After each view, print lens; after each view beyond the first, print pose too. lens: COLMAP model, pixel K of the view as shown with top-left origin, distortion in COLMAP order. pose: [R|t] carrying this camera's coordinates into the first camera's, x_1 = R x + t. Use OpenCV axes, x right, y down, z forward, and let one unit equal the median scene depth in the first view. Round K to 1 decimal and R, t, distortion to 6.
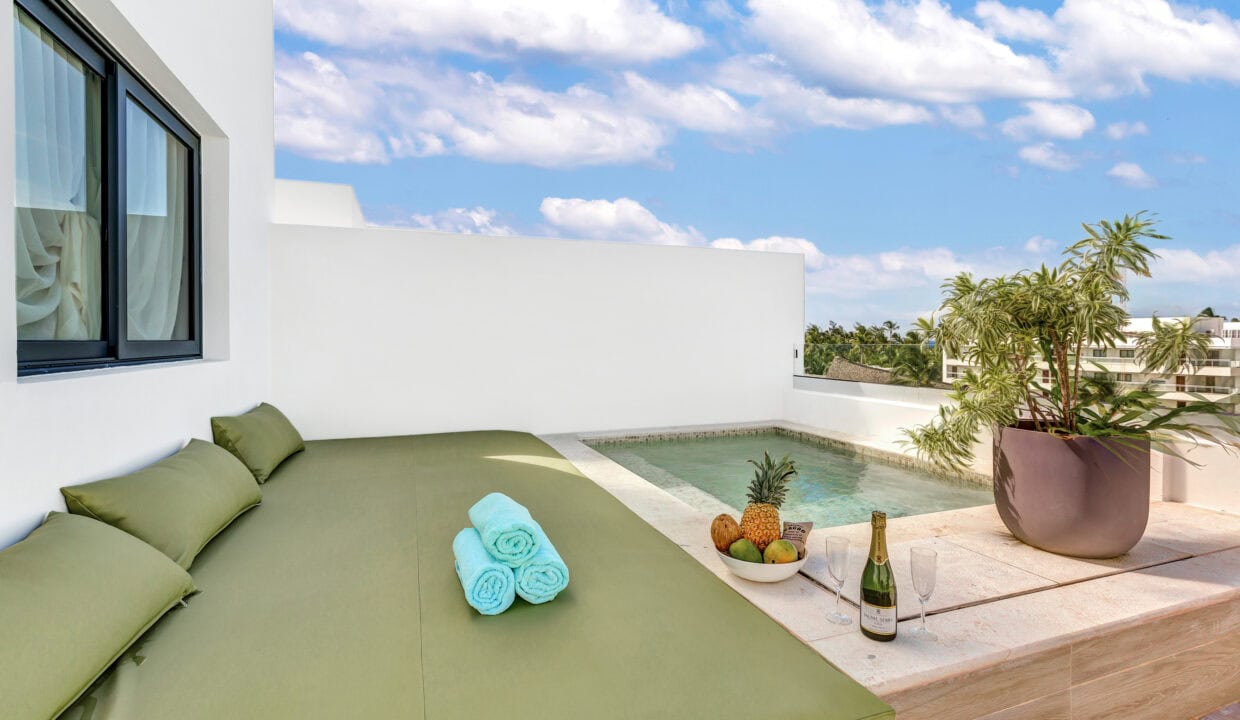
lens RADIAL K [[589.2, 0, 612.7], [0, 589.2, 344.0], [0, 0, 1]] dist [0.009005, 0.000744]
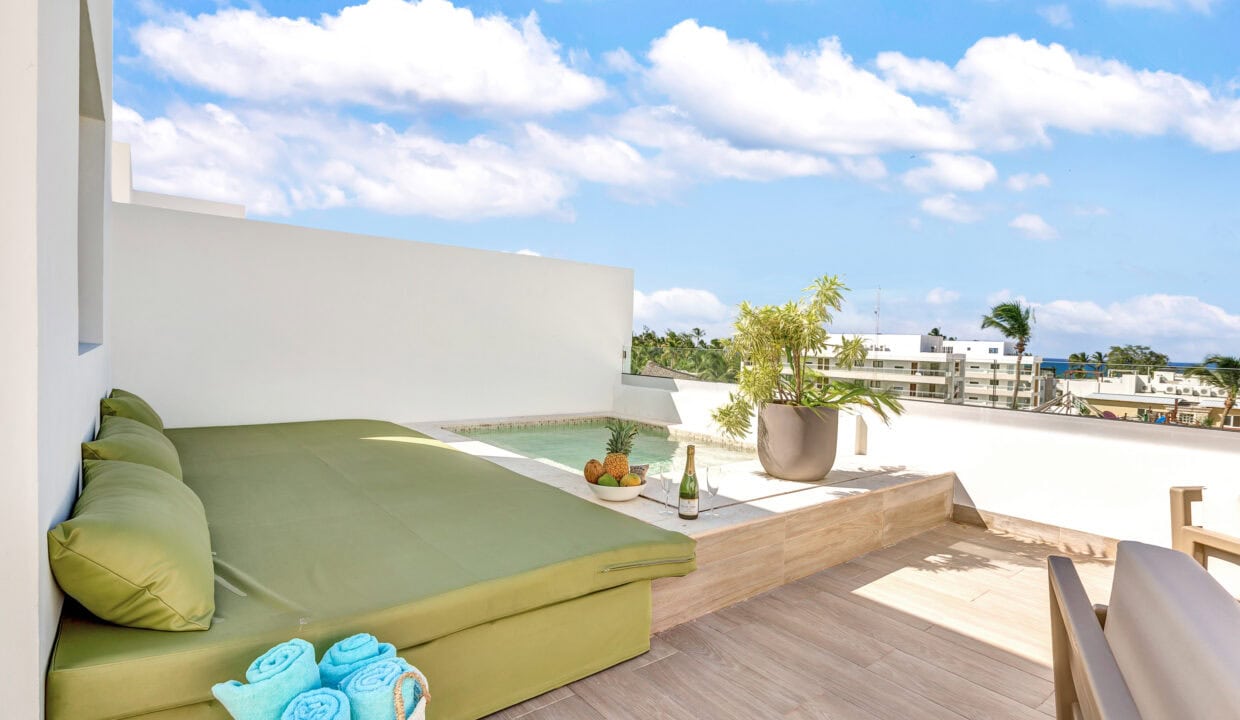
lens RADIAL K [[589.2, 0, 626.8], [0, 589.2, 365.3], [0, 0, 1]] dist [0.009005, 0.000744]
pose [[0.948611, 0.019720, 0.315829, -0.192450], [-0.030823, 0.999069, 0.030200, 0.007377], [-0.314940, -0.038383, 0.948335, -0.392541]]
